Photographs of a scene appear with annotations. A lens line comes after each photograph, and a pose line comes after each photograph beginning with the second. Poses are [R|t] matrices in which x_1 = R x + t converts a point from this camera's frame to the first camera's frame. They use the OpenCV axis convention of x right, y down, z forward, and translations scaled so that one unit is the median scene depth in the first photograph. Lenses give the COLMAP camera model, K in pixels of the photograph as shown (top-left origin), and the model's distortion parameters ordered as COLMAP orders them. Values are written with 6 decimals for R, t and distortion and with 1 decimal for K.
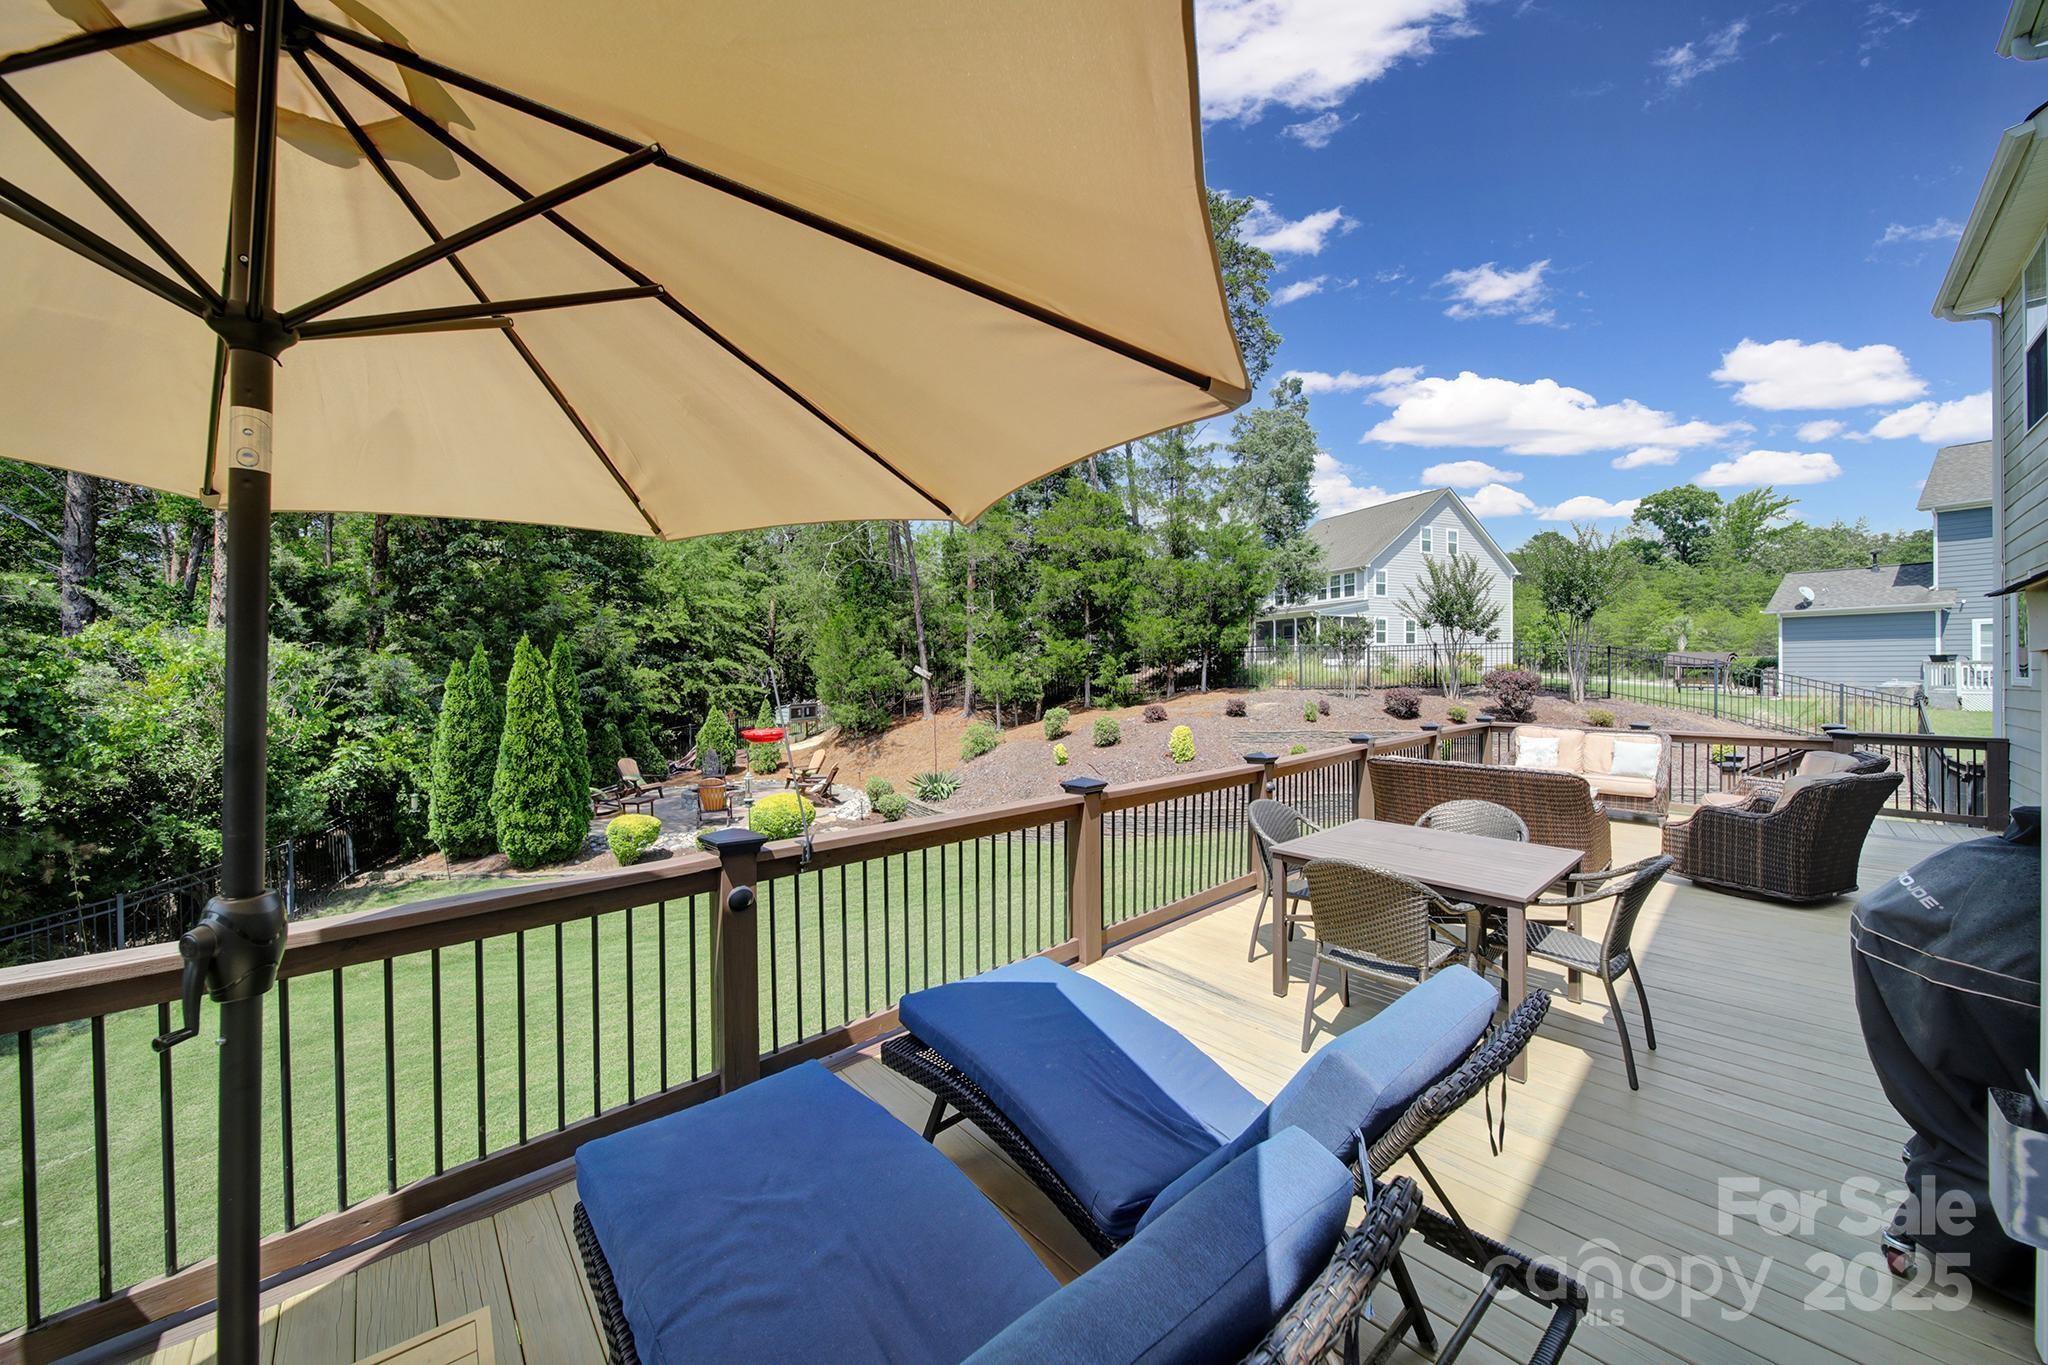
lens RADIAL K [[728.2, 0, 1015.8], [0, 728.2, 667.7], [0, 0, 1]] dist [-0.005593, -0.000490]
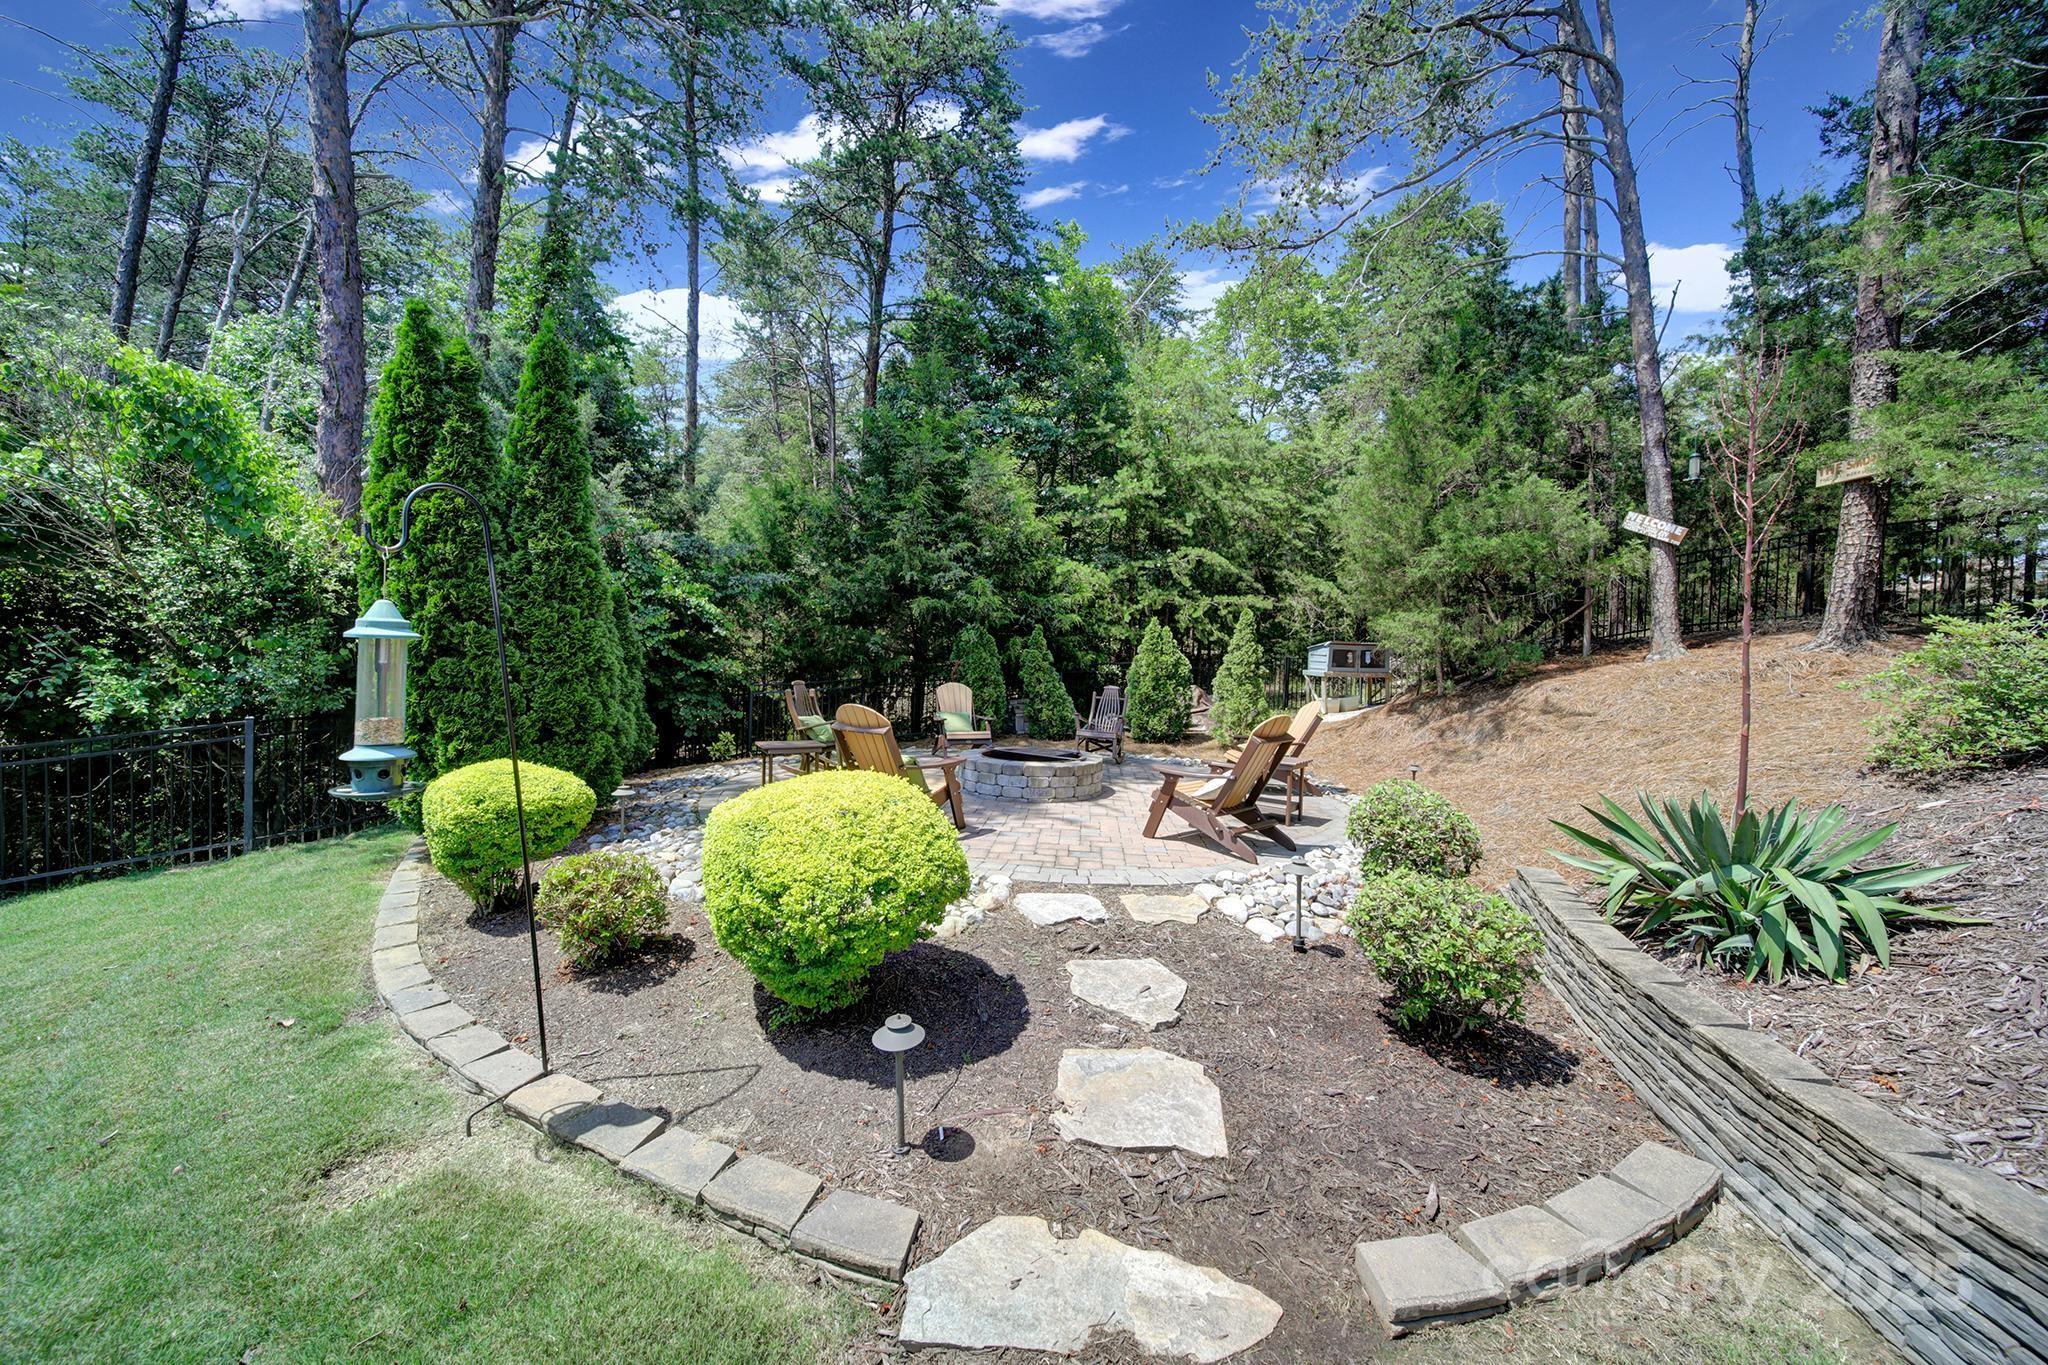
lens RADIAL K [[728.2, 0, 1015.8], [0, 728.2, 667.7], [0, 0, 1]] dist [-0.005593, -0.000490]
pose [[0.664921, 0.027599, -0.746404, -0.069315], [-0.021417, 0.999611, 0.017883, 0.078935], [0.746607, 0.004094, 0.665253, 0.533816]]
